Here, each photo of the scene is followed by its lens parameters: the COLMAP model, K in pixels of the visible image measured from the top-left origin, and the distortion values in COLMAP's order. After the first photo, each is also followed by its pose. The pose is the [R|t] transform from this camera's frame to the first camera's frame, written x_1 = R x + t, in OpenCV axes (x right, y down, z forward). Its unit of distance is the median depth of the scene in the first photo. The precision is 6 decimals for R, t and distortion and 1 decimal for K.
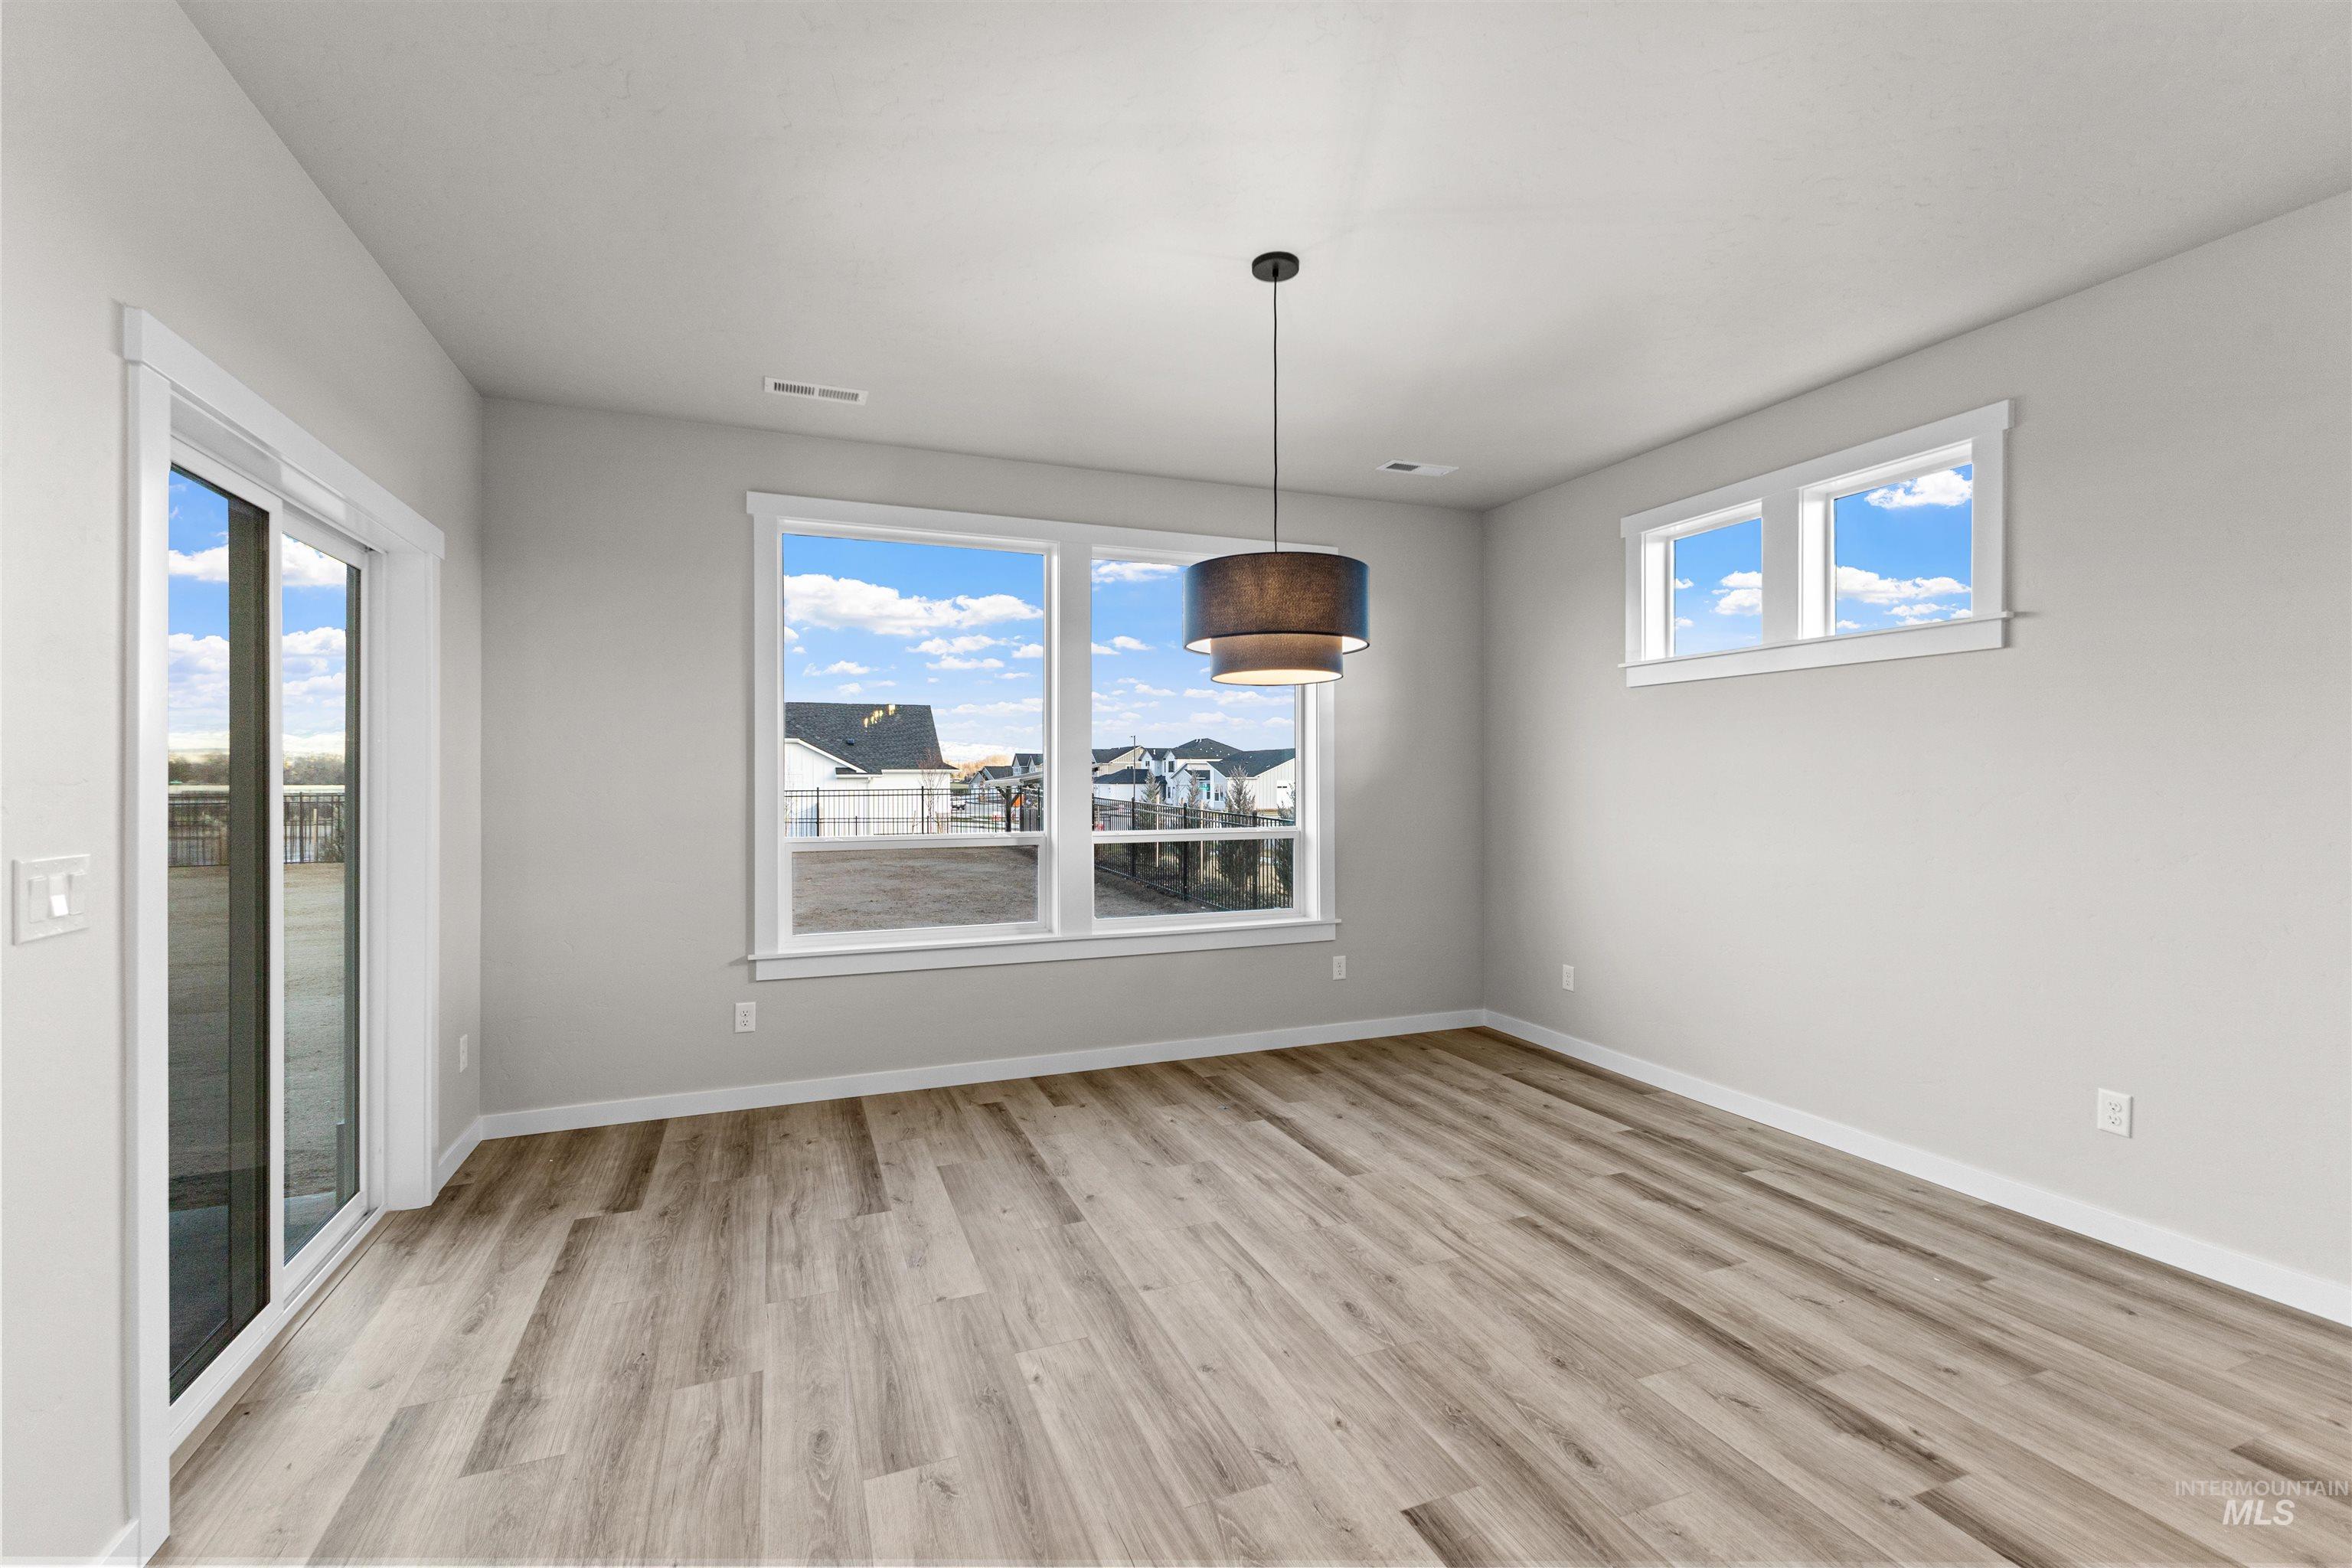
lens RADIAL K [[1021.8, 0, 1181.1], [0, 1021.8, 776.9], [0, 0, 1]] dist [0.028539, 0.000020]
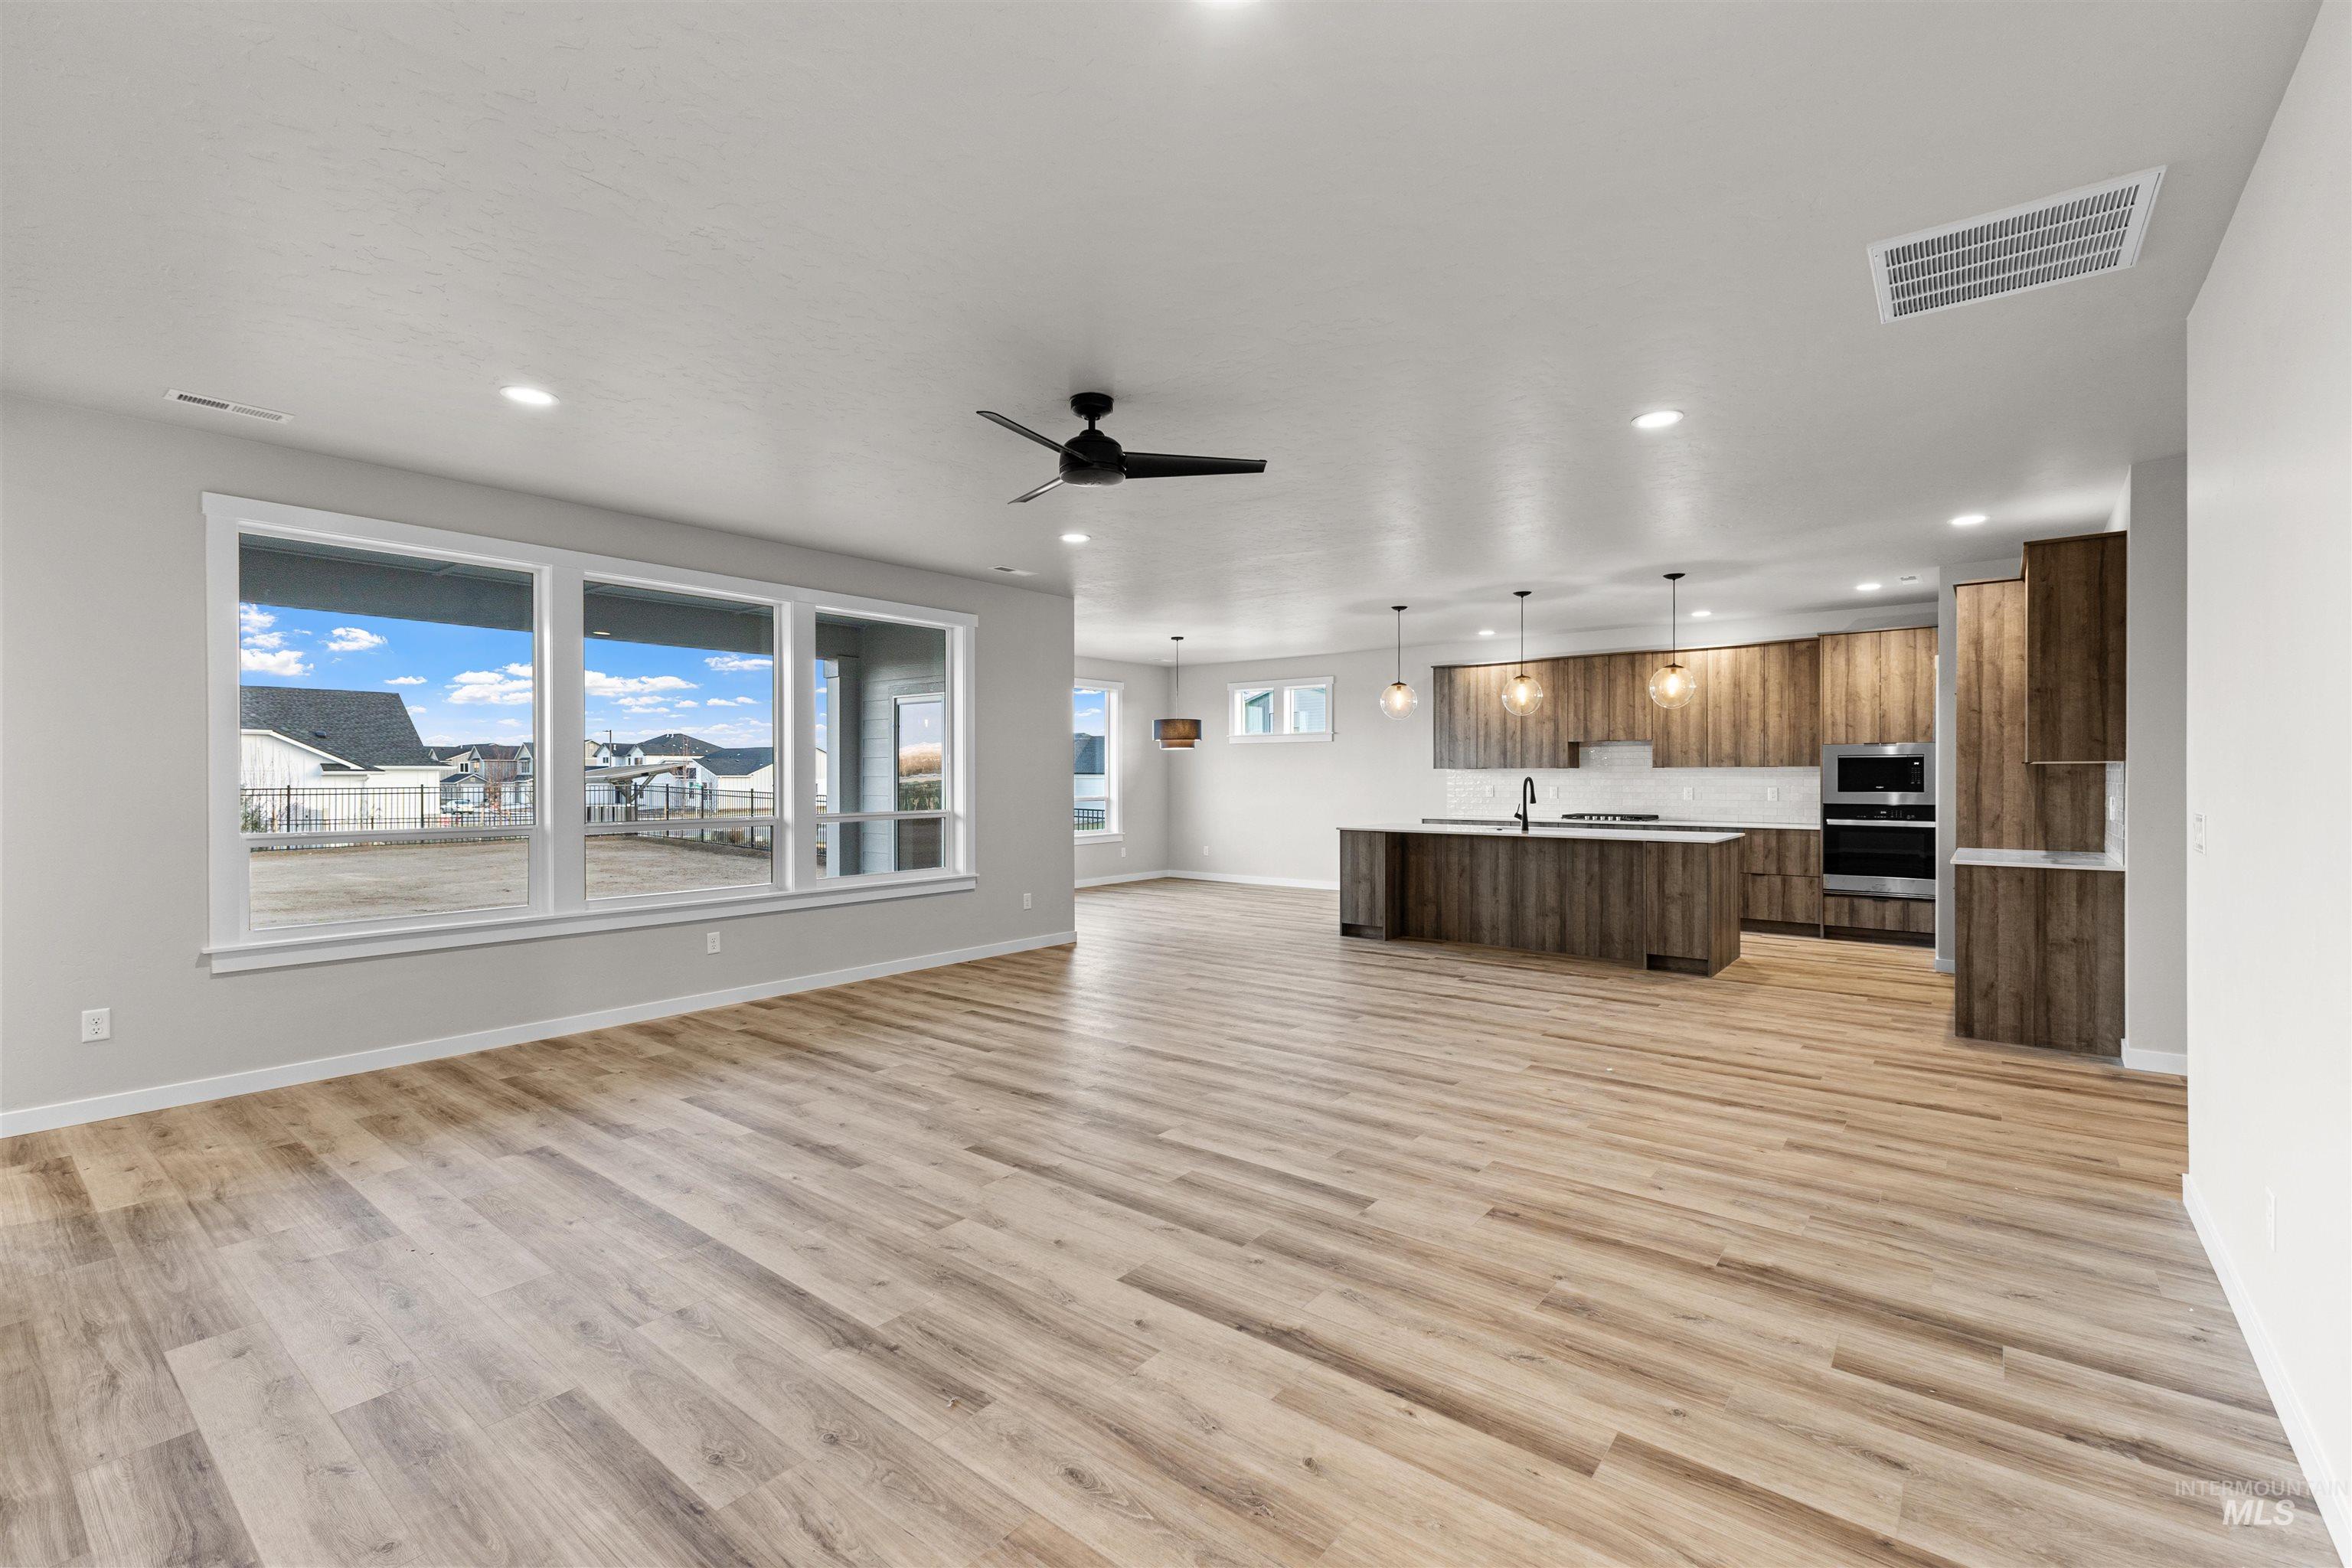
lens RADIAL K [[1021.8, 0, 1175.0], [0, 1021.8, 786.0], [0, 0, 1]] dist [0.028539, 0.000020]
pose [[0.869082, -0.002891, 0.494660, -0.077760], [-0.002438, 0.999946, 0.010127, -0.000044], [-0.494663, -0.010007, 0.869027, -0.098084]]
